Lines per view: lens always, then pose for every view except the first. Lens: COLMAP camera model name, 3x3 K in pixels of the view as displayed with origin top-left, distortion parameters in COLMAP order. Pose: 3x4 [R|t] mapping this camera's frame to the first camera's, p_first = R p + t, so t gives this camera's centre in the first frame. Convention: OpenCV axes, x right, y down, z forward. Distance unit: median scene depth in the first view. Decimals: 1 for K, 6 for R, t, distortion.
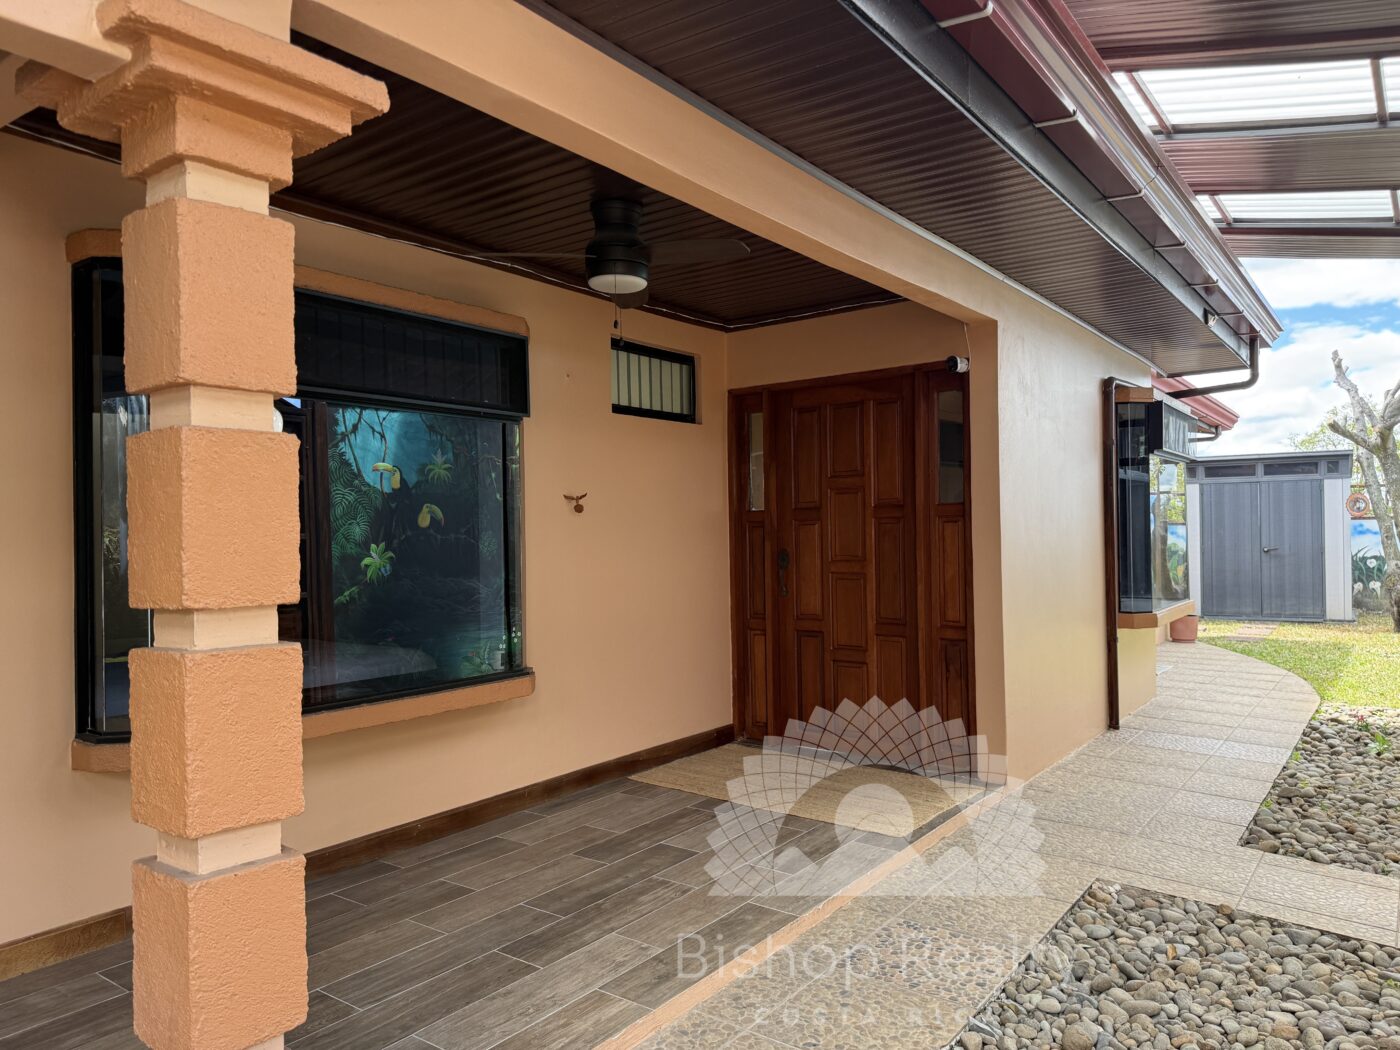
lens RADIAL K [[989.0, 0, 720.5], [0, 989.0, 518.7], [0, 0, 1]] dist [0.069181, -0.075163]
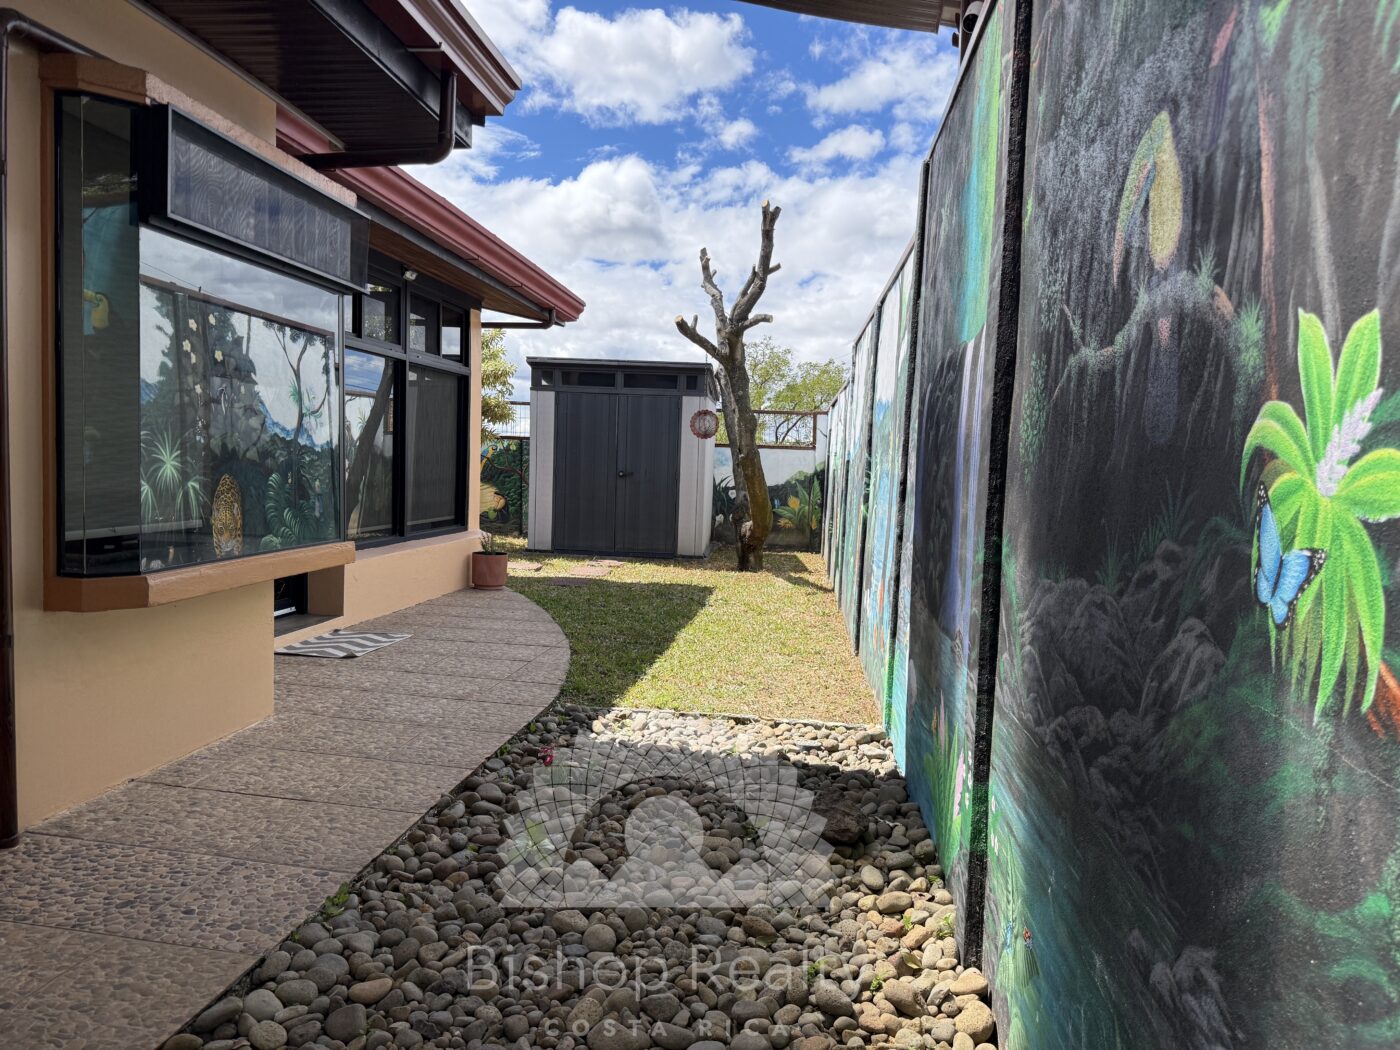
lens RADIAL K [[989.0, 0, 720.5], [0, 989.0, 518.7], [0, 0, 1]] dist [0.069181, -0.075163]
pose [[0.872771, 0.016535, 0.487850, 0.534066], [-0.053459, 0.996652, 0.061860, 0.030983], [-0.485194, -0.080070, 0.870733, 0.571876]]
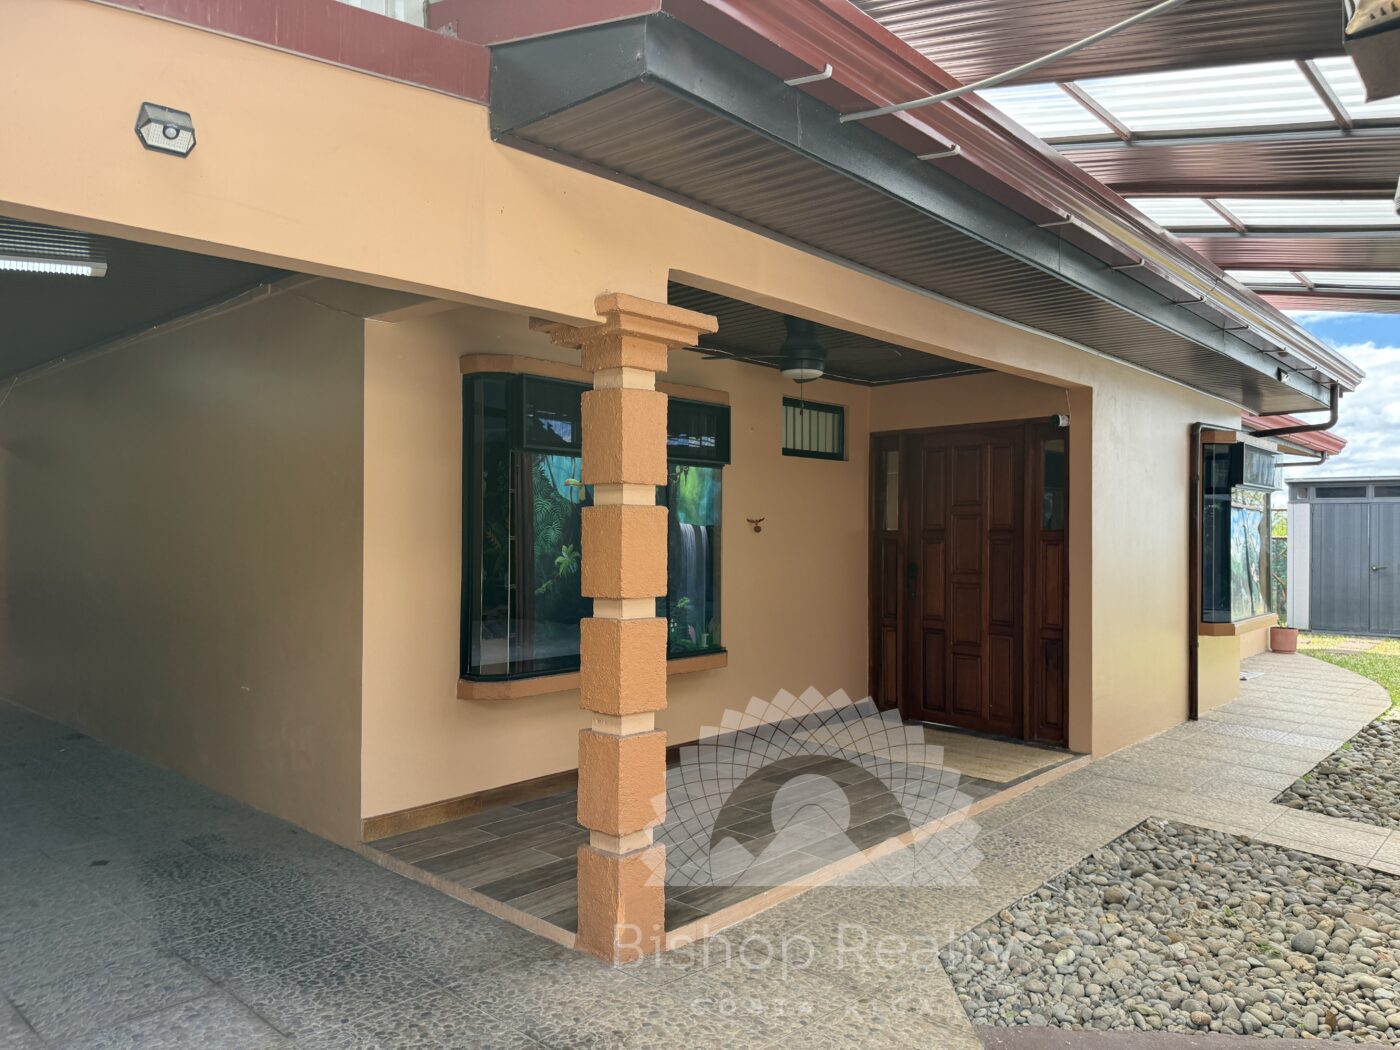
lens RADIAL K [[976.6, 0, 703.8], [0, 976.6, 520.7], [0, 0, 1]] dist [0.025773, -0.042428]
pose [[0.990969, 0.020135, -0.132571, -0.038095], [-0.019797, 0.999797, 0.003870, -0.022512], [0.132622, -0.001210, 0.991166, -0.269814]]
